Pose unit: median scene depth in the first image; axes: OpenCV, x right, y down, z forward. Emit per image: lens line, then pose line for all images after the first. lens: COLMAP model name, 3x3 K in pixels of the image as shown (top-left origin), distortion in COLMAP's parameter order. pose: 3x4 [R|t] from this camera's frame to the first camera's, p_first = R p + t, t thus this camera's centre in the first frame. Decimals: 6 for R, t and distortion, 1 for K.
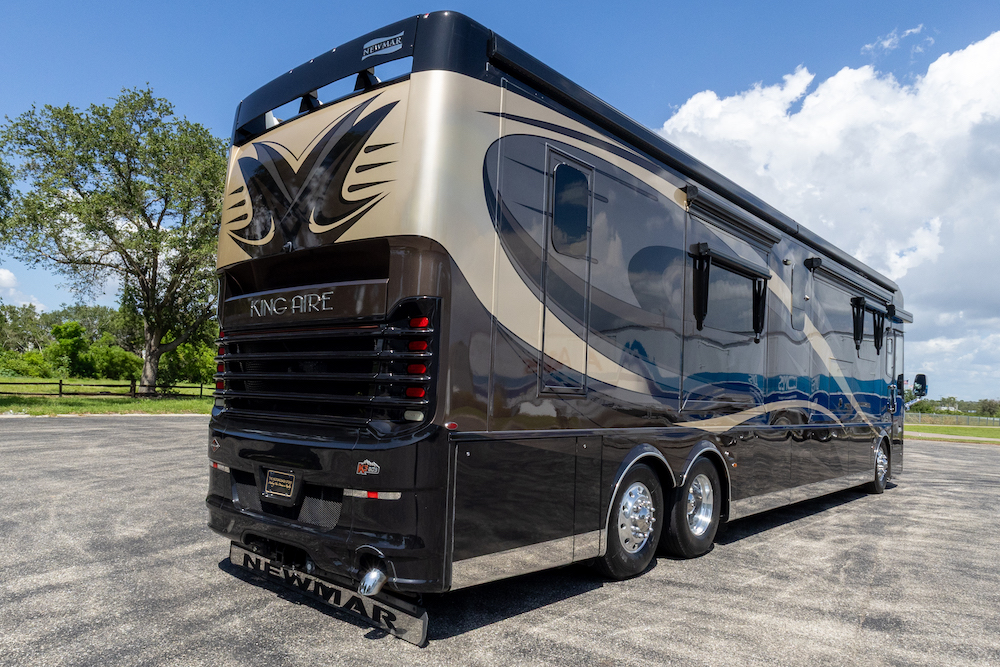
lens RADIAL K [[681.4, 0, 502.5], [0, 681.4, 353.7], [0, 0, 1]] dist [0.007302, -0.004810]
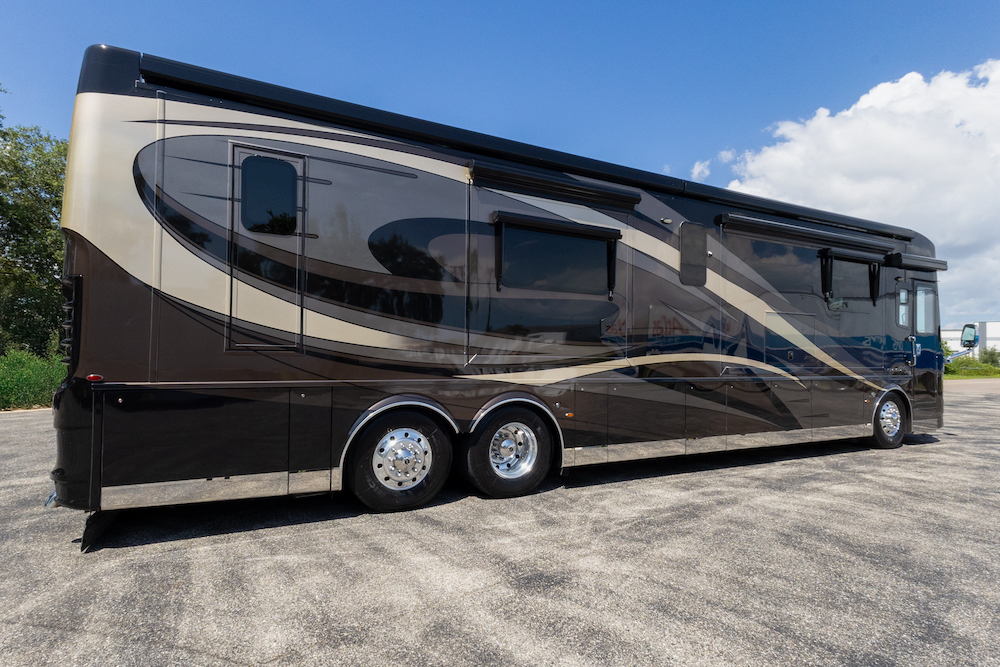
lens RADIAL K [[494.4, 0, 497.1], [0, 494.4, 340.5], [0, 0, 1]] dist [0.014326, -0.000639]
pose [[0.928683, -0.043462, -0.368319, 0.782157], [0.047214, 0.998884, 0.001175, 0.059141], [0.367857, -0.018481, 0.929699, 0.351339]]
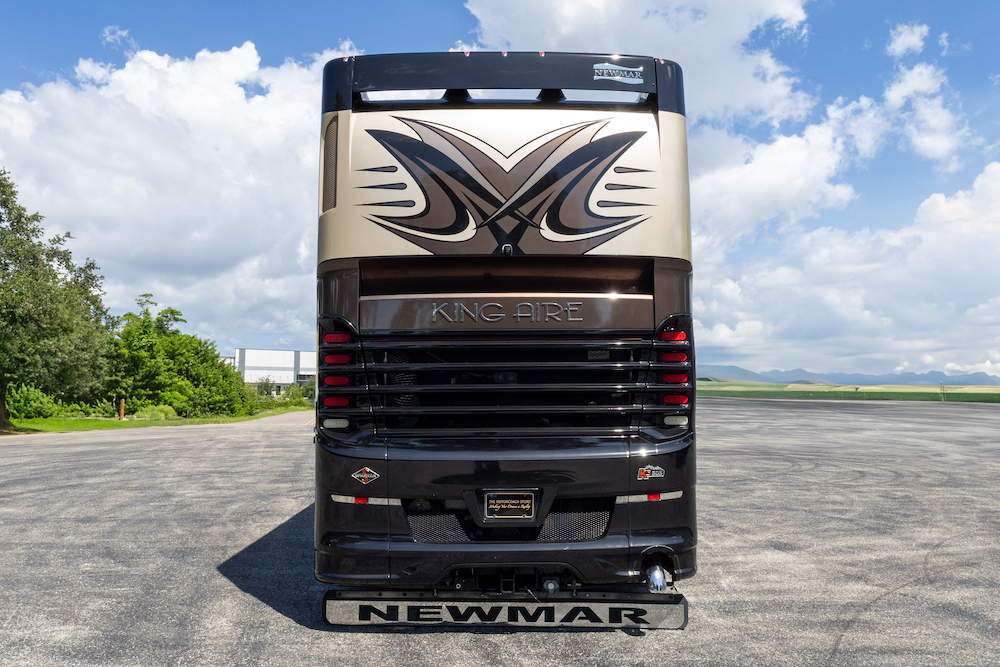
lens RADIAL K [[727.4, 0, 499.3], [0, 727.4, 330.2], [0, 0, 1]] dist [0.000745, 0.004749]
pose [[0.743126, 0.021072, 0.668820, -0.943568], [-0.006861, 0.999691, -0.023873, -0.021680], [-0.669117, 0.013152, 0.743041, 0.257785]]
